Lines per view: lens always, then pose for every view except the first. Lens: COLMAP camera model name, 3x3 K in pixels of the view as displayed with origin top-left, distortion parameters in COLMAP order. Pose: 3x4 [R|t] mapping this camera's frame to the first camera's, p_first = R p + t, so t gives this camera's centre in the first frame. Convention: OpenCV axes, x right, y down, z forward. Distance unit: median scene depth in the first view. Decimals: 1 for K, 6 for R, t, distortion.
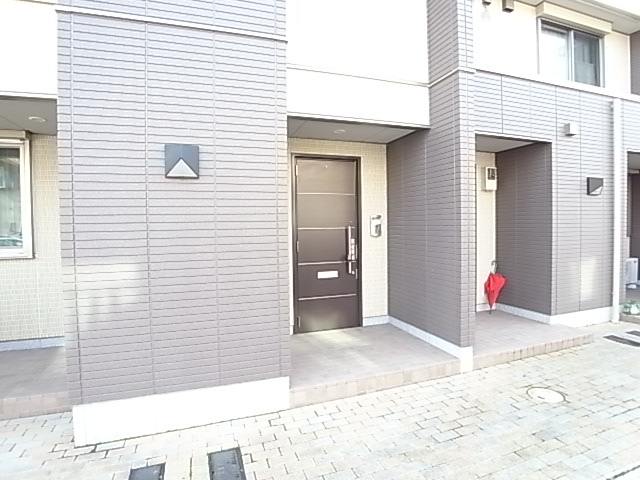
lens RADIAL K [[356.8, 0, 320.7], [0, 356.8, 235.5], [0, 0, 1]] dist [-0.044437, 0.002676]
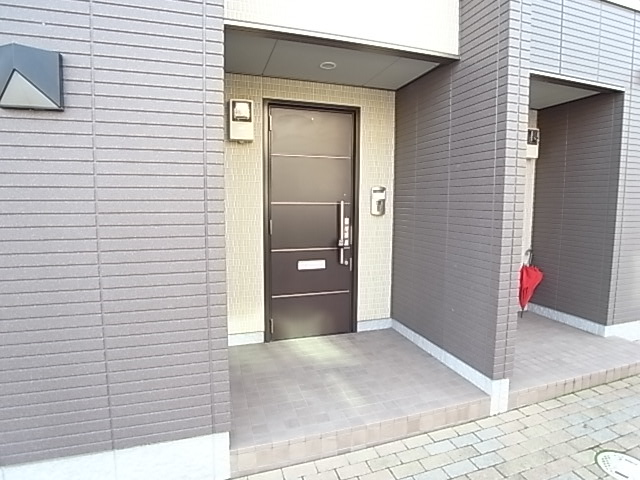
lens RADIAL K [[356.8, 0, 320.7], [0, 356.8, 235.5], [0, 0, 1]] dist [-0.044437, 0.002676]
pose [[0.999490, 0.021734, -0.023382, 0.055457], [-0.020144, 0.997603, 0.066197, -0.002752], [0.024764, -0.065692, 0.997533, 0.255356]]
